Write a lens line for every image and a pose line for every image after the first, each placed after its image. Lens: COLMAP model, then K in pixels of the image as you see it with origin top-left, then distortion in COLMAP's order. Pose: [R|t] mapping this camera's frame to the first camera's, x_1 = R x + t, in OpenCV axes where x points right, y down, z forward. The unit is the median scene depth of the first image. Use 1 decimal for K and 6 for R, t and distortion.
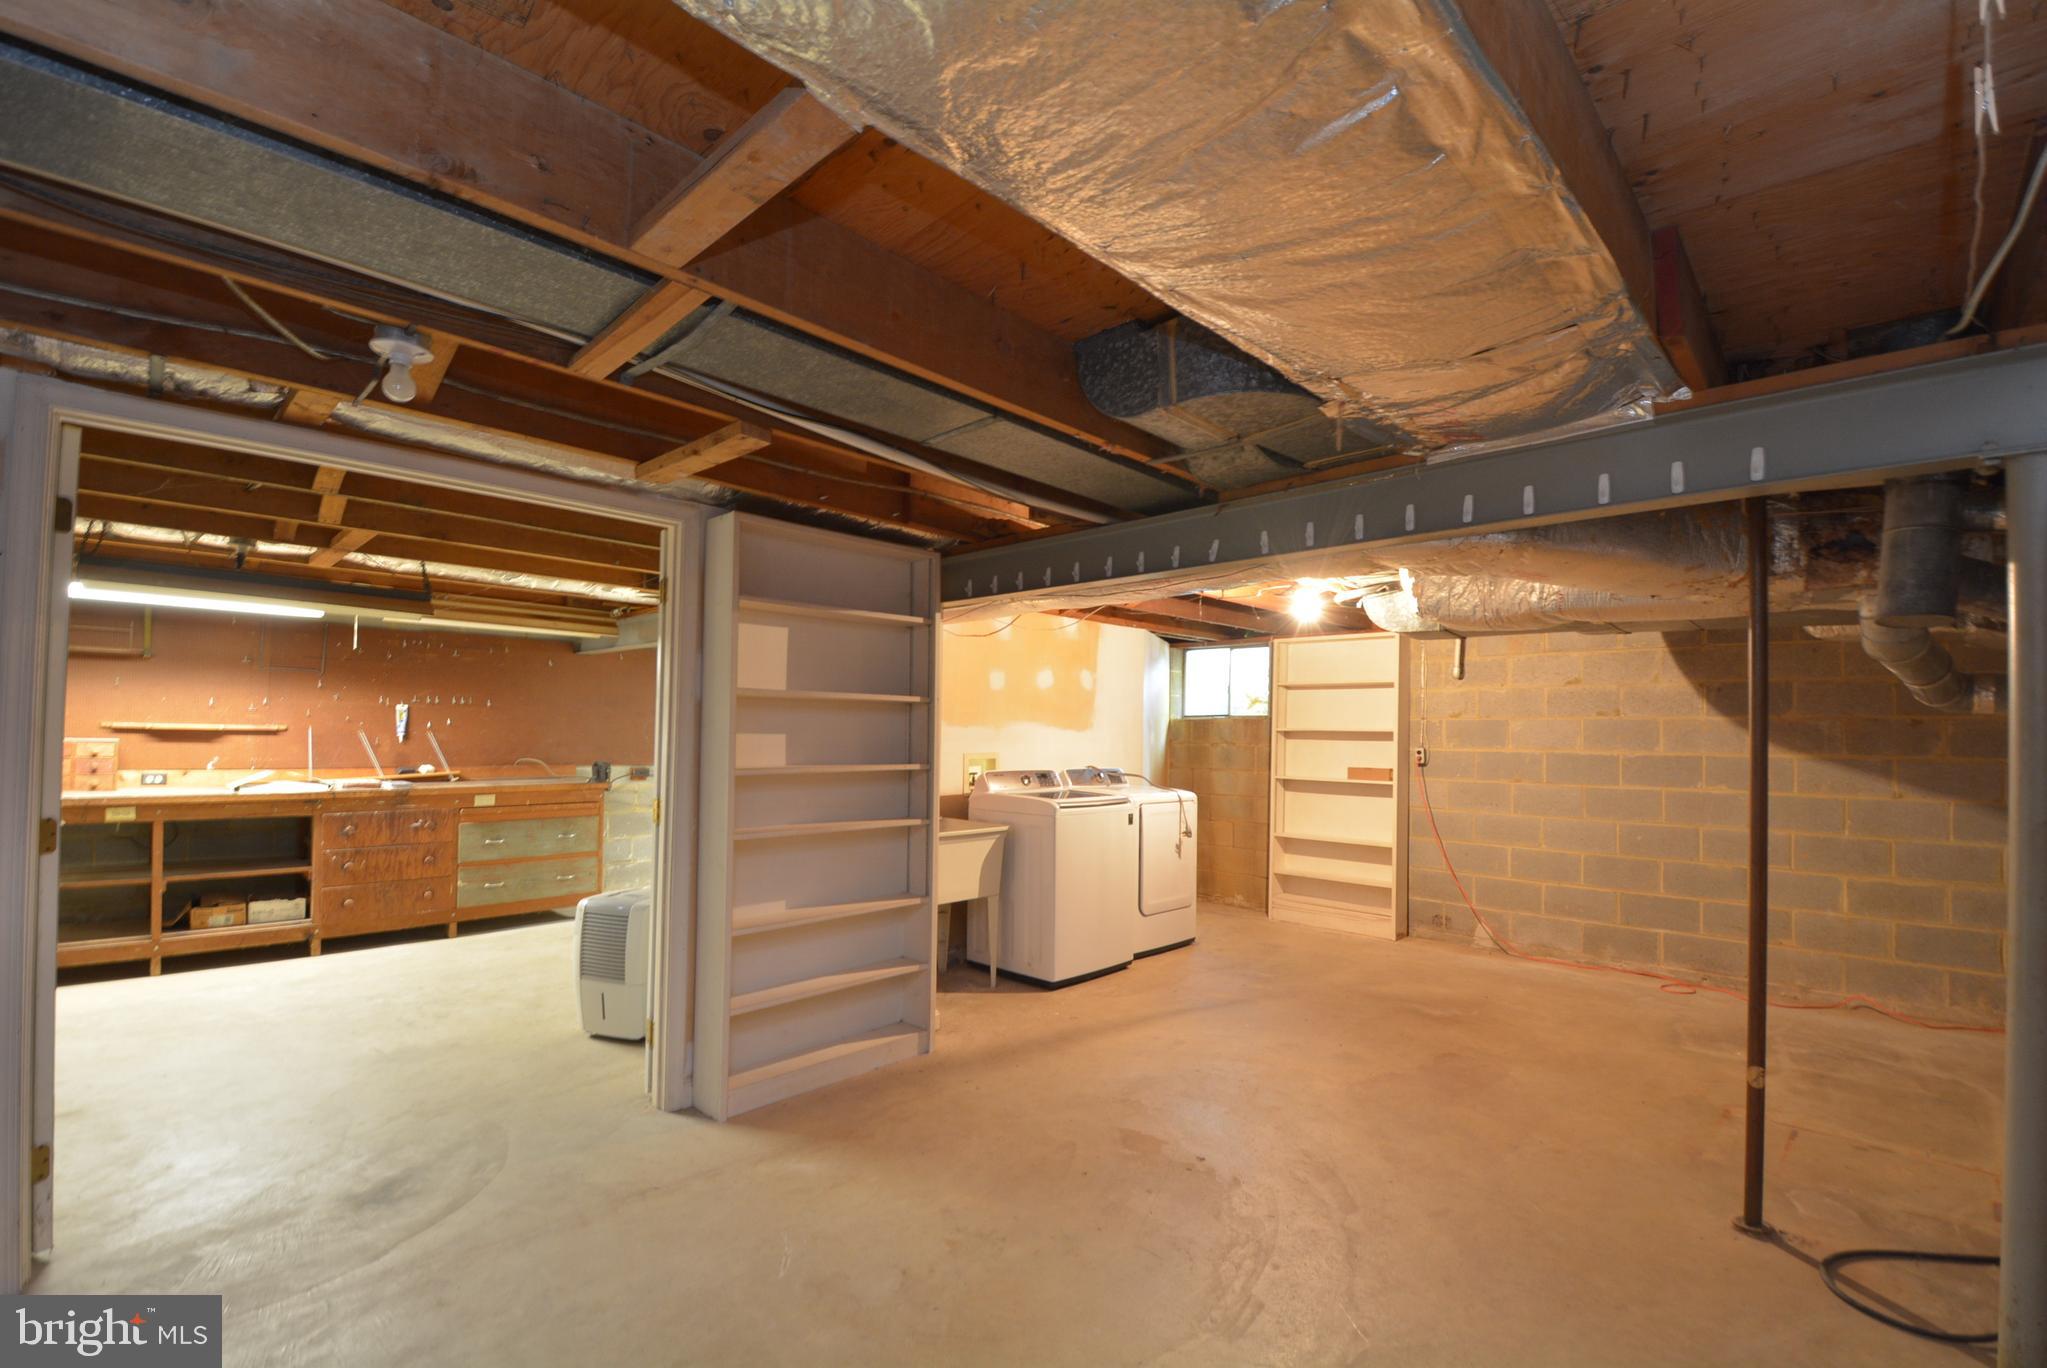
lens RADIAL K [[891.9, 0, 1046.3], [0, 891.9, 710.8], [0, 0, 1]] dist [0.016287, -0.022392]
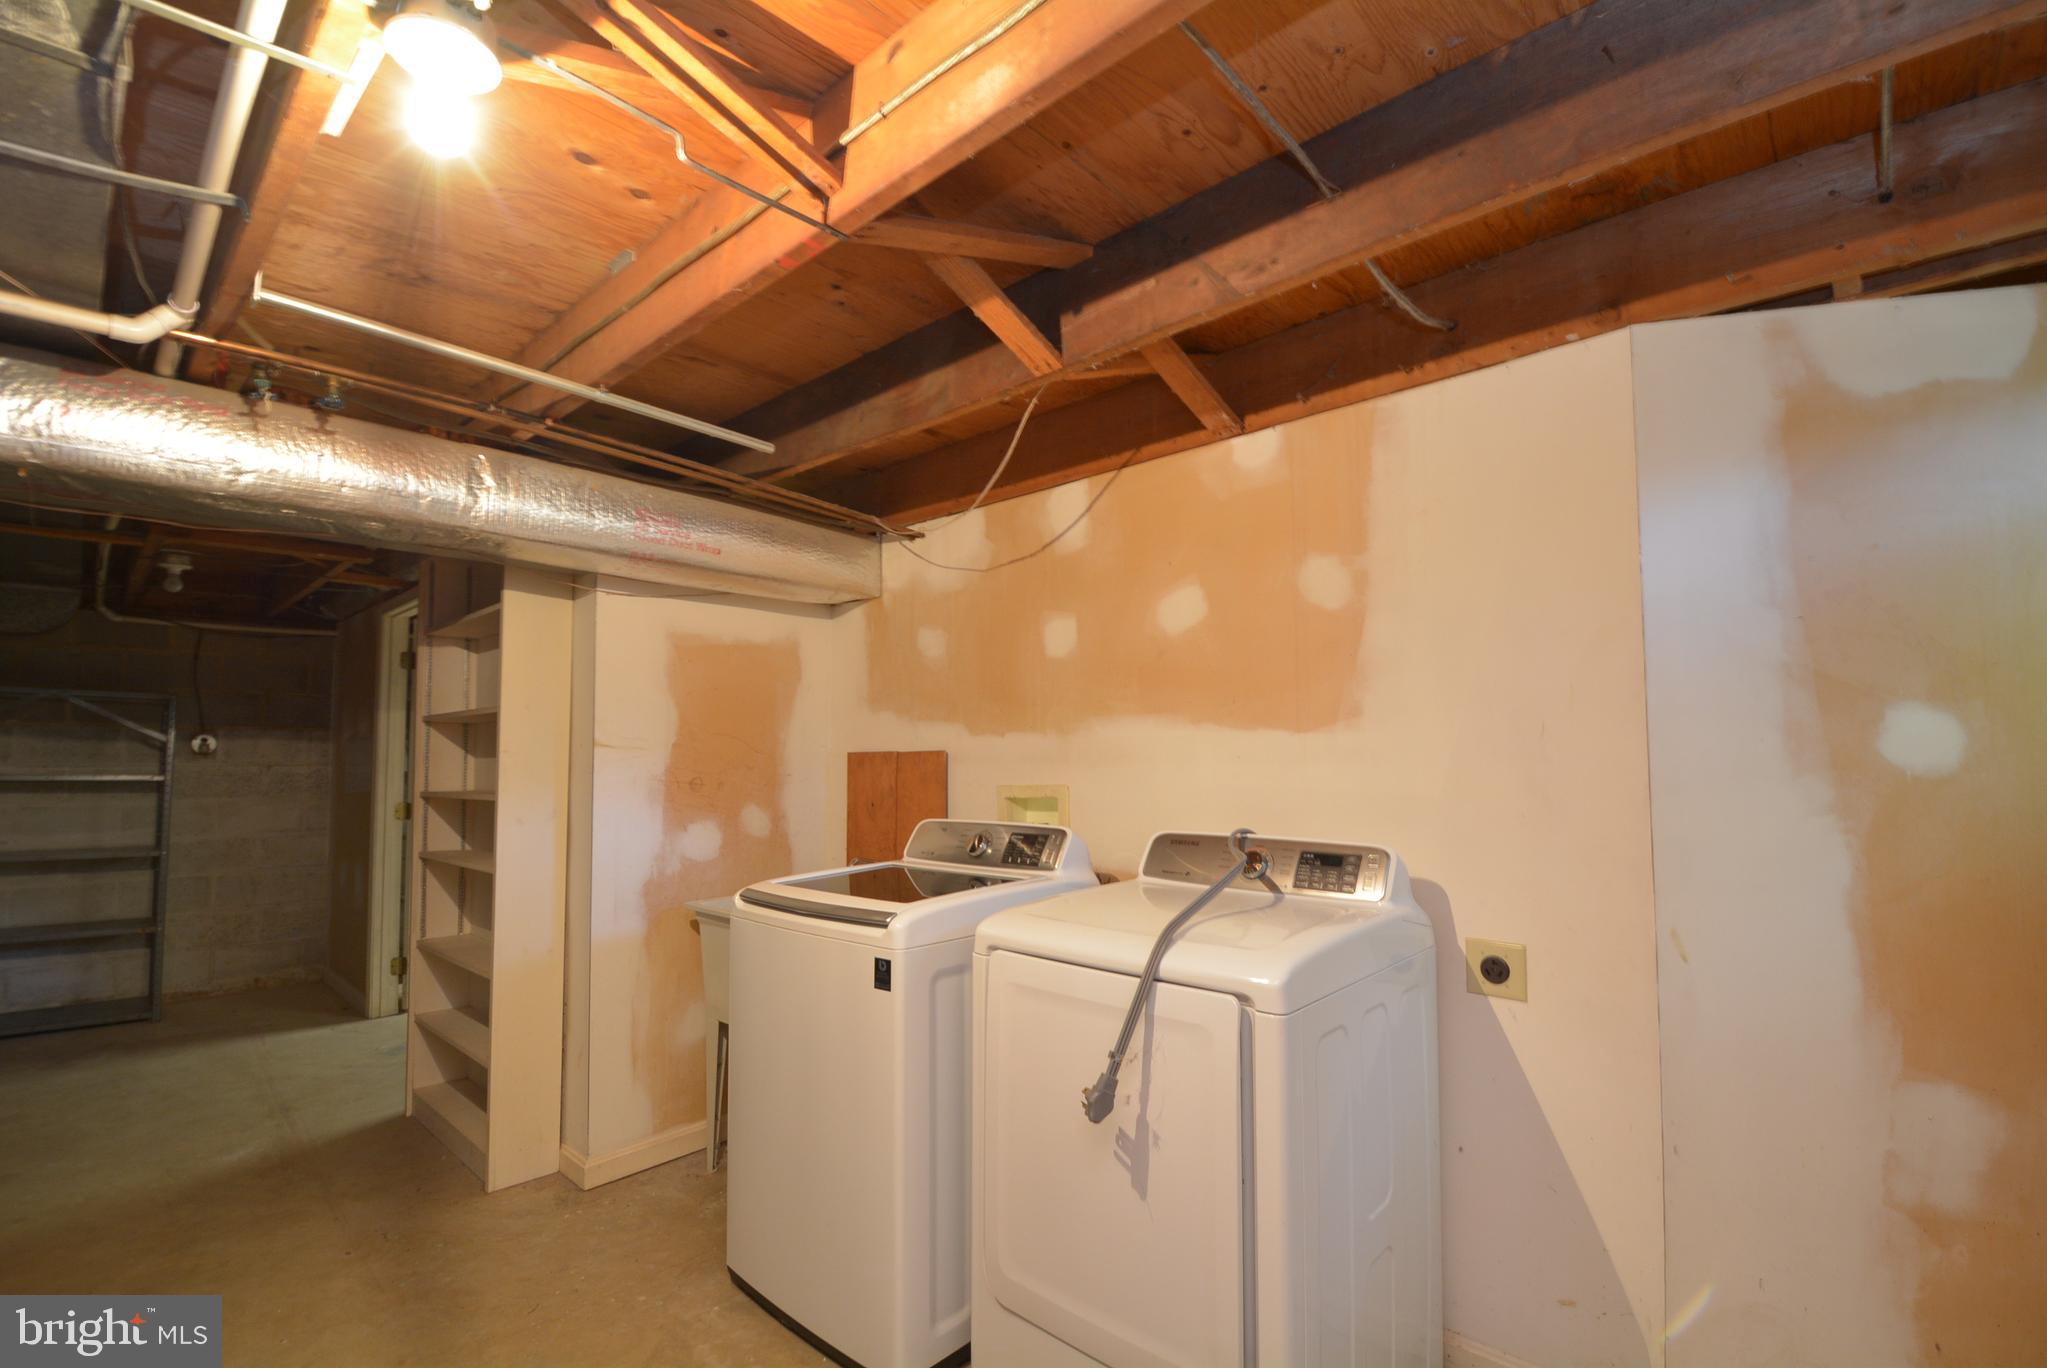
lens RADIAL K [[891.9, 0, 1046.3], [0, 891.9, 710.8], [0, 0, 1]] dist [0.016287, -0.022392]
pose [[0.025049, -0.067710, -0.997391, 0.702645], [0.026232, 0.997405, -0.067052, 0.064036], [0.999342, -0.024484, 0.026760, 1.618359]]
